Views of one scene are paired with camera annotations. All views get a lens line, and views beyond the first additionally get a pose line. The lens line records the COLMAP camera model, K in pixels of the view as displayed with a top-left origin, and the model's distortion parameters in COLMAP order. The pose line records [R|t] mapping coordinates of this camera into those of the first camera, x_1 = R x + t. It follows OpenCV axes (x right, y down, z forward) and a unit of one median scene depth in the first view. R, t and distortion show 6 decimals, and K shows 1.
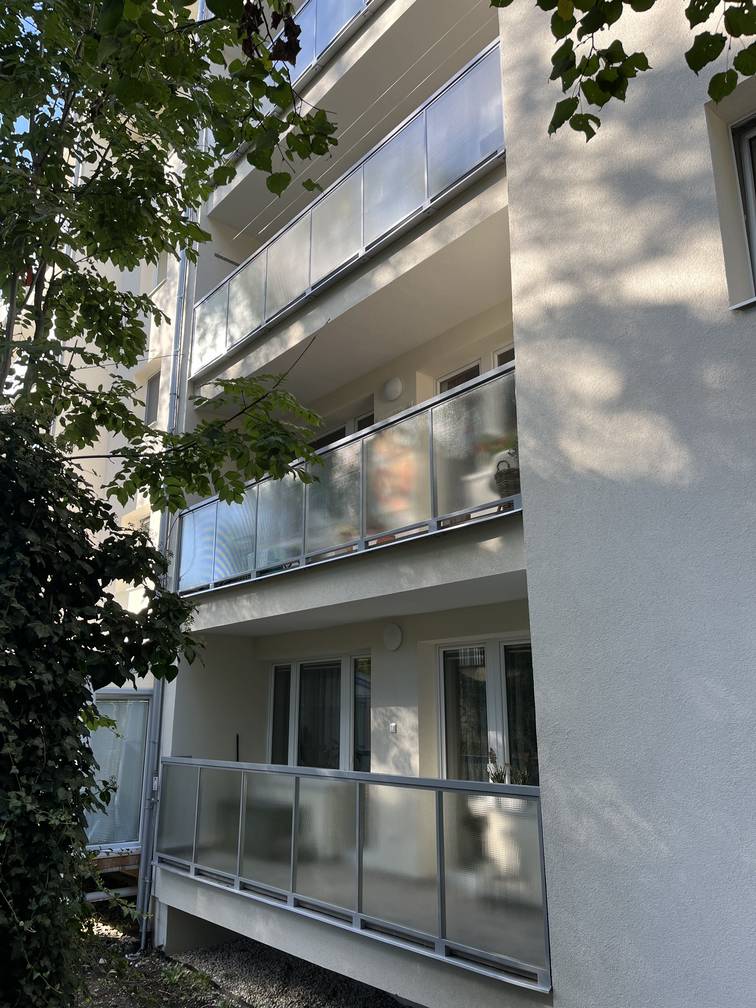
lens RADIAL K [[765.3, 0, 354.9], [0, 765.3, 503.3], [0, 0, 1]] dist [0.089104, -0.093187]
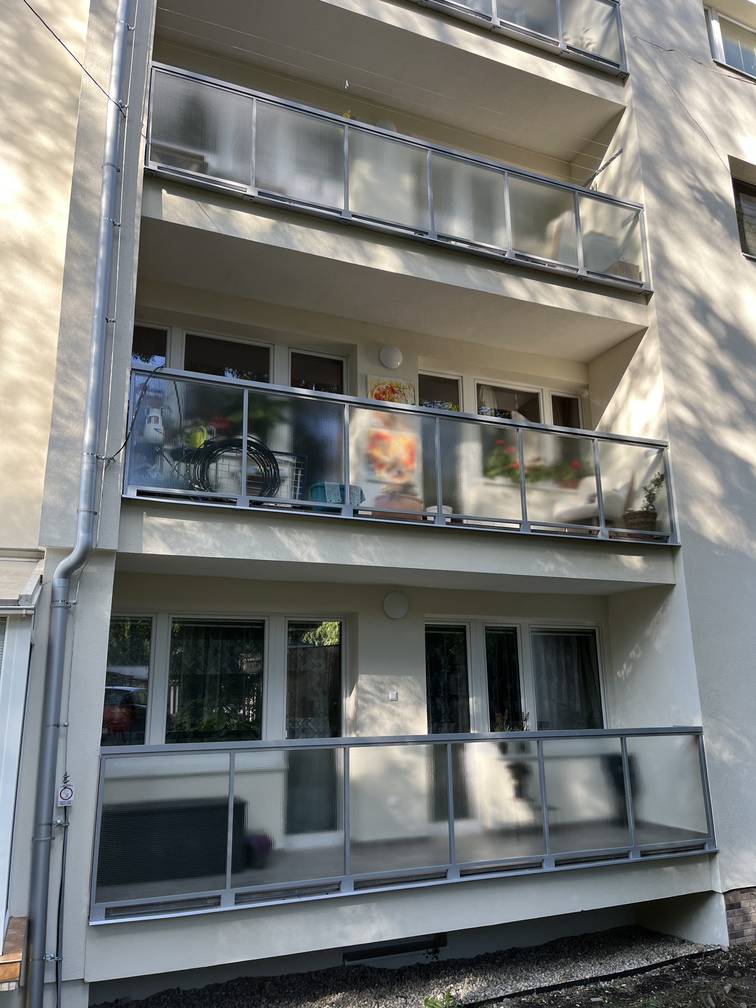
lens RADIAL K [[819.7, 0, 378.0], [0, 819.7, 504.0], [0, 0, 1]] dist [0.001937, -0.000570]
pose [[0.260149, 0.232773, 0.937091, -1.076789], [-0.241551, 0.955337, -0.170247, 0.256614], [-0.934867, -0.182066, 0.304757, 0.792730]]
